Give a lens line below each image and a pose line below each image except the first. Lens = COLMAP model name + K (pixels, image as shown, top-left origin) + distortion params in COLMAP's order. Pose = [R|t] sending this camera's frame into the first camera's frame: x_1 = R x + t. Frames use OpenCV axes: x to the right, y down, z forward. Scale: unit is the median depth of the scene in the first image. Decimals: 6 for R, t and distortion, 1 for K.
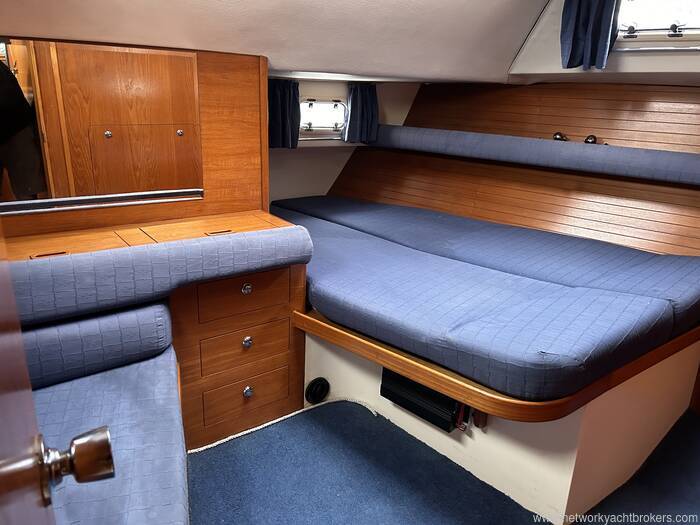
lens RADIAL K [[524.4, 0, 348.8], [0, 524.4, 259.1], [0, 0, 1]] dist [0.041217, -0.028204]
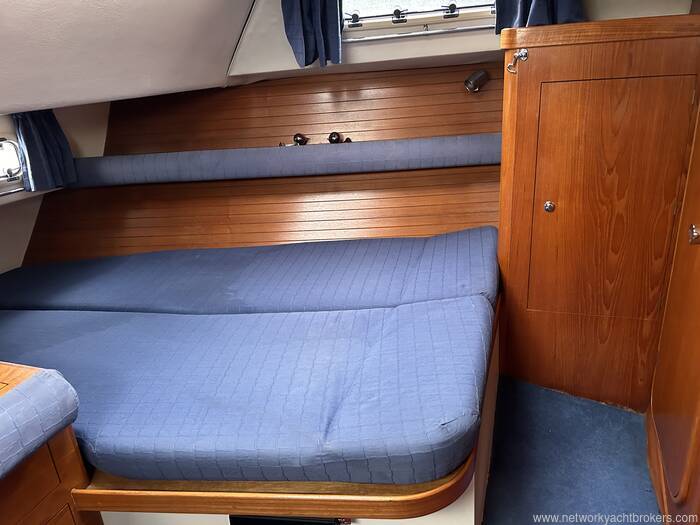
lens RADIAL K [[524.4, 0, 348.9], [0, 524.4, 267.4], [0, 0, 1]] dist [0.041217, -0.028204]
pose [[0.820329, -0.299218, 0.487369, -0.044543], [0.281245, 0.953105, 0.111769, -0.102002], [-0.497957, 0.045383, 0.866013, 0.188638]]
